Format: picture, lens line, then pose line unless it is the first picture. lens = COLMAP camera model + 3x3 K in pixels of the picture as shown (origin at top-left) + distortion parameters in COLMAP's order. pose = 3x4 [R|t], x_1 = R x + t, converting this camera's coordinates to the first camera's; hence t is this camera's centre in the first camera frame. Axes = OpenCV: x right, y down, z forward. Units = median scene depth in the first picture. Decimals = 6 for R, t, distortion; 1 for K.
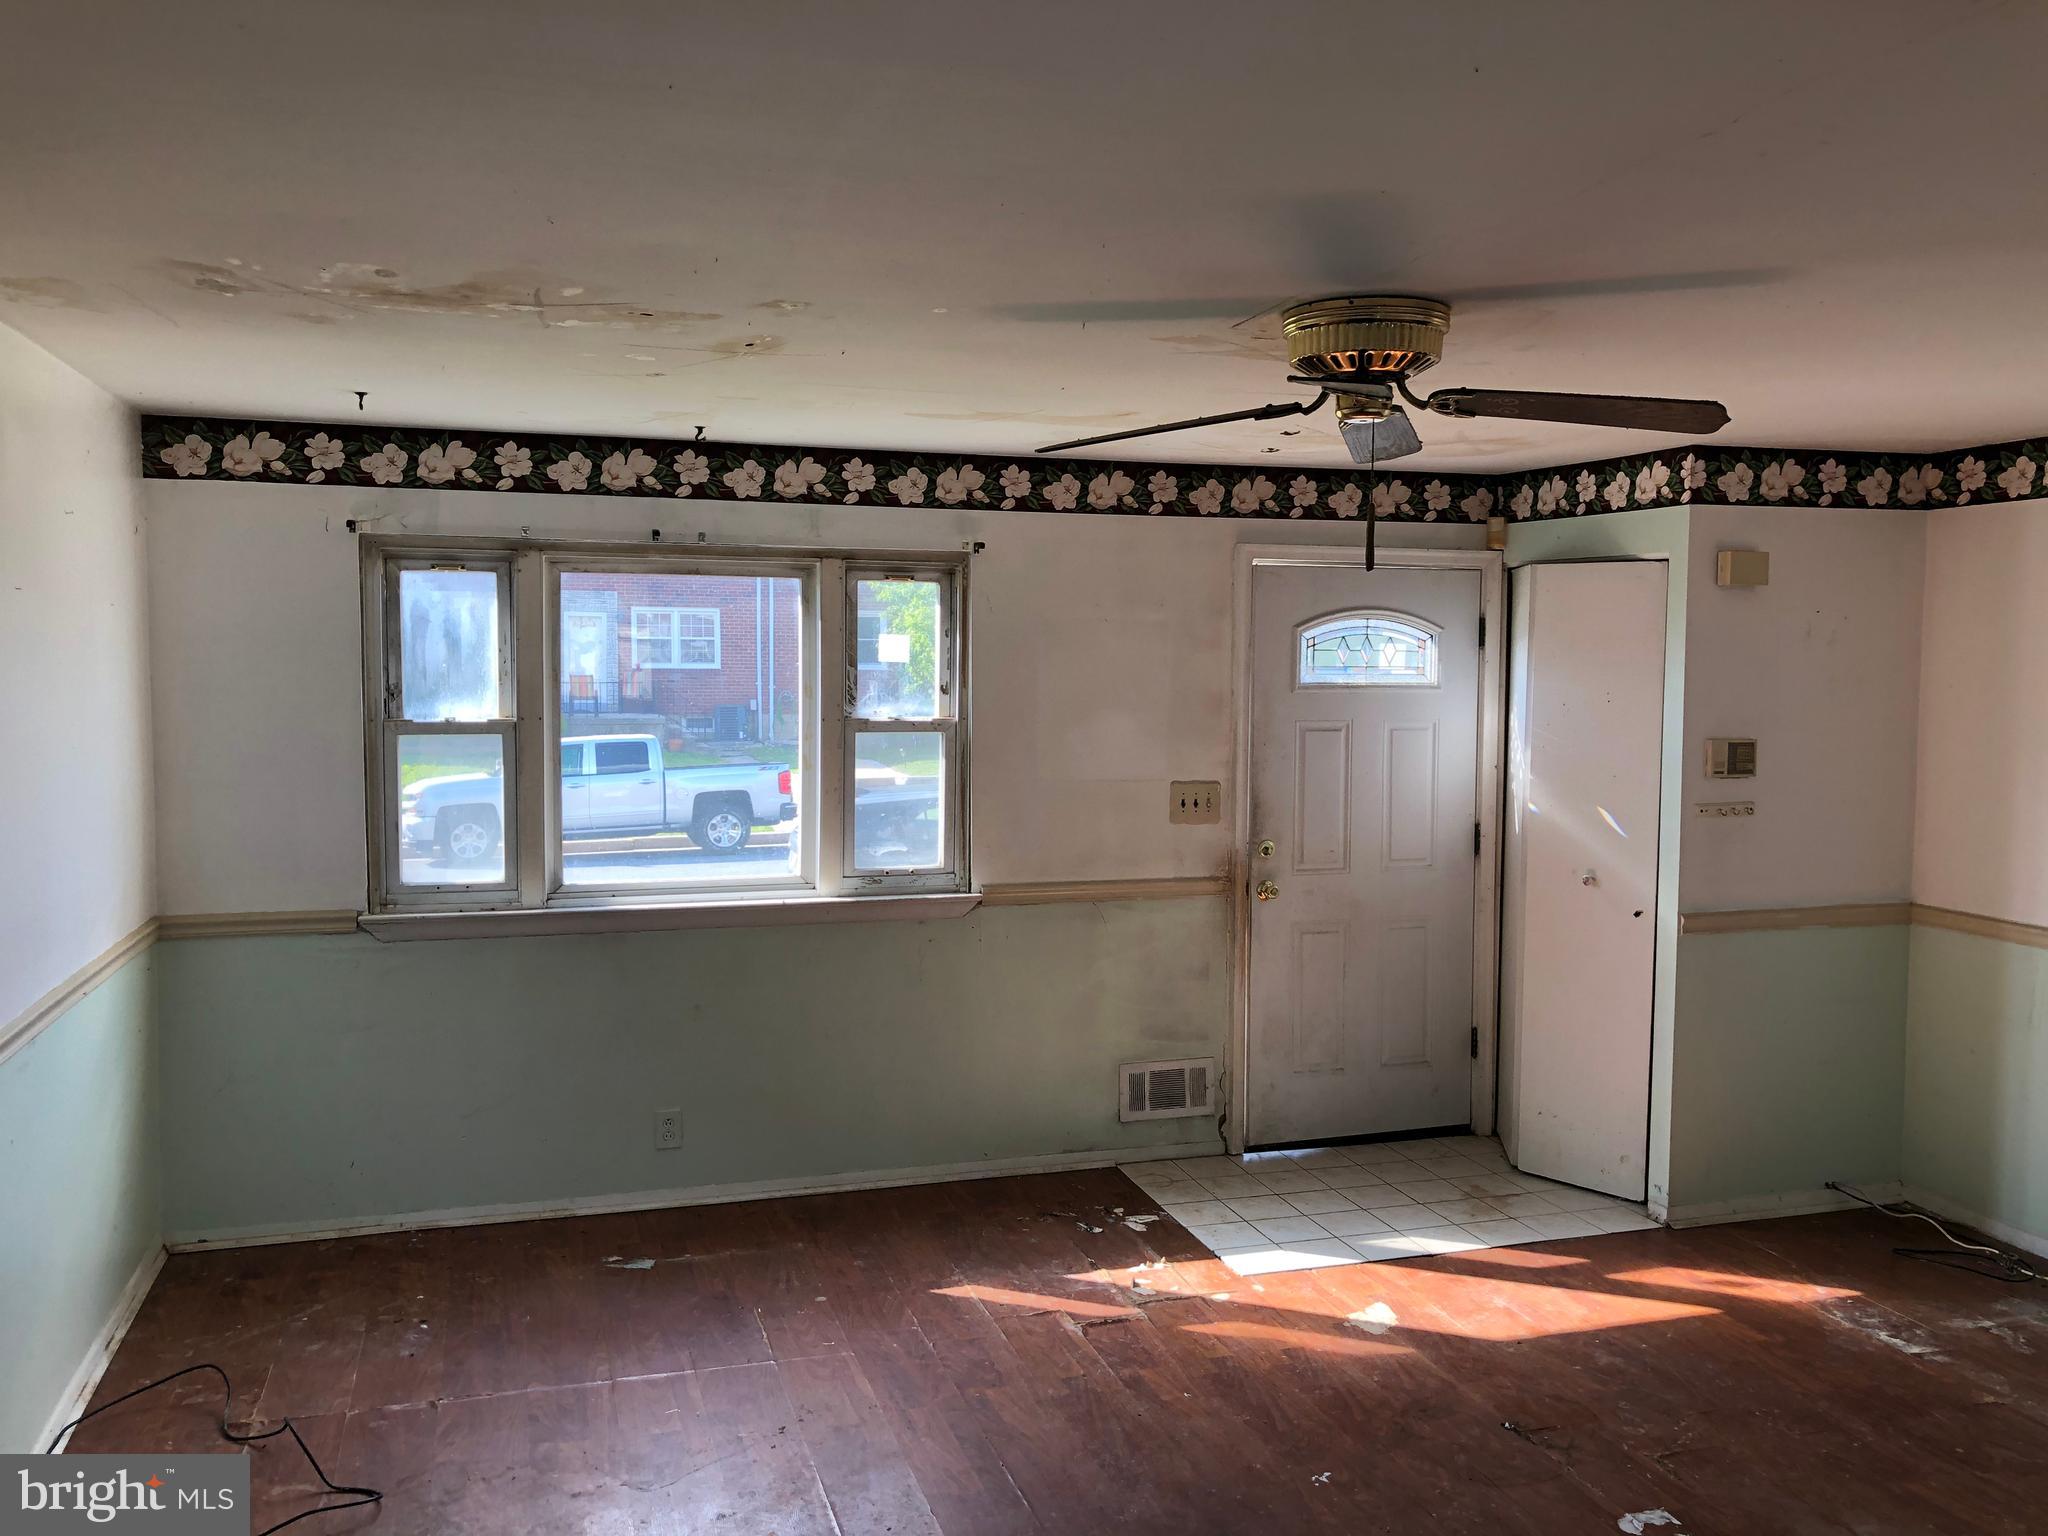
lens RADIAL K [[1698.0, 0, 1024.0], [0, 1698.0, 768.0], [0, 0, 1]] dist [0.008585, 0.003658]
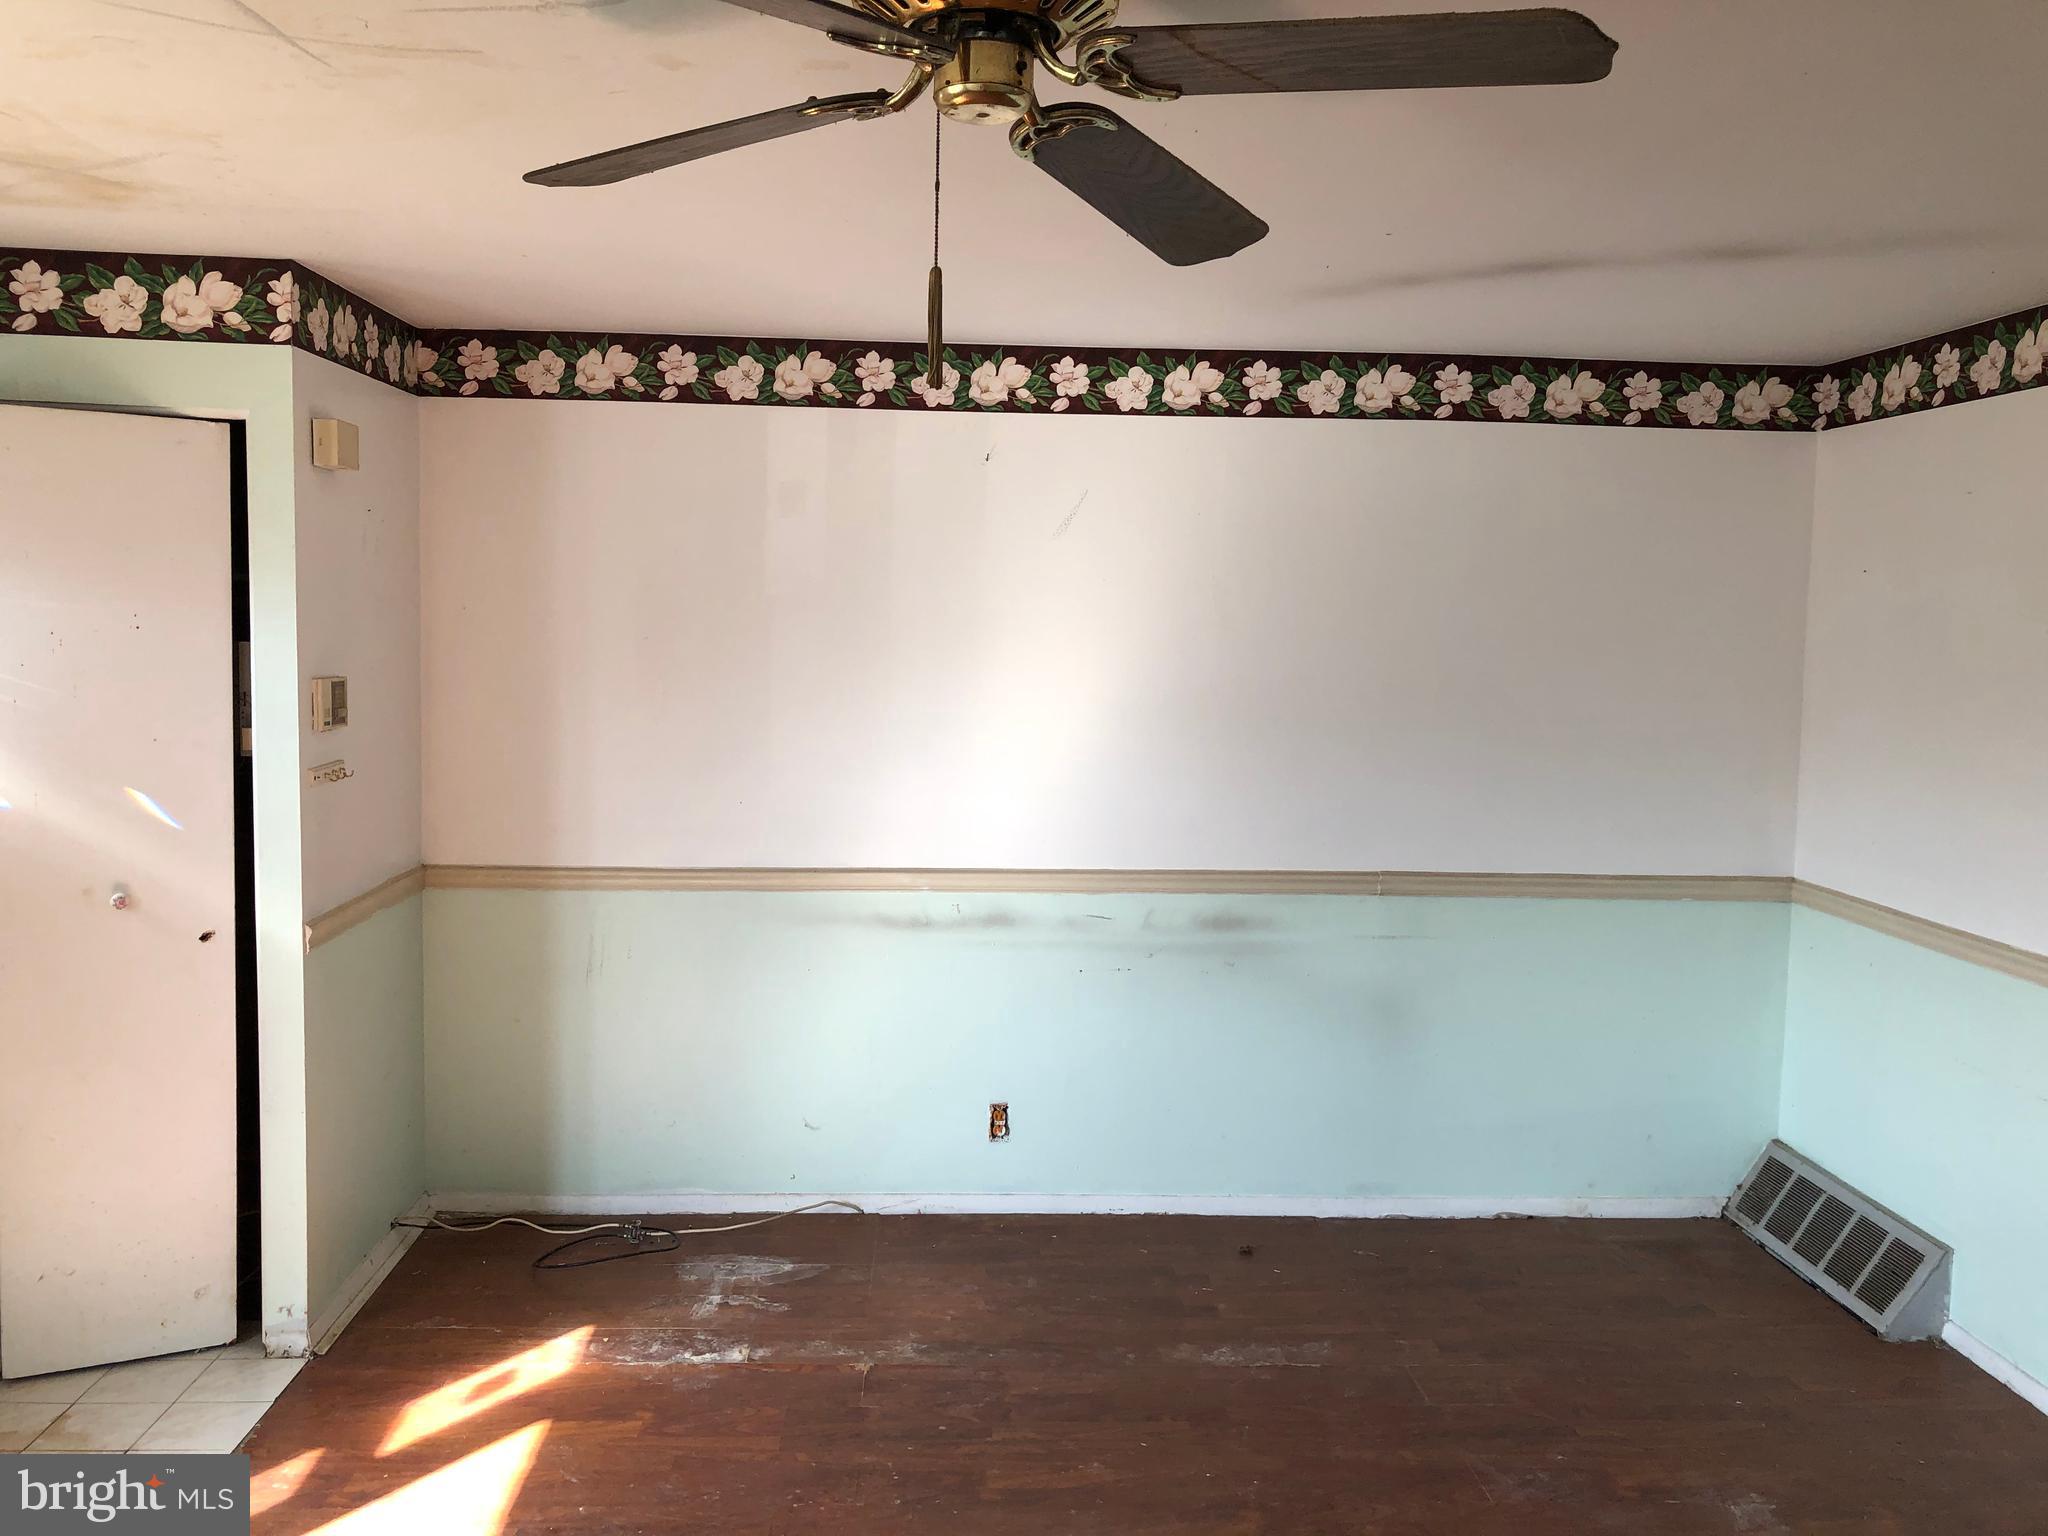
lens RADIAL K [[1698.0, 0, 1024.0], [0, 1698.0, 768.0], [0, 0, 1]] dist [0.008585, 0.003658]
pose [[0.223402, -0.087823, 0.970762, -0.401098], [0.034950, 0.996014, 0.082065, -0.047872], [-0.974100, 0.015595, 0.225581, 0.920185]]
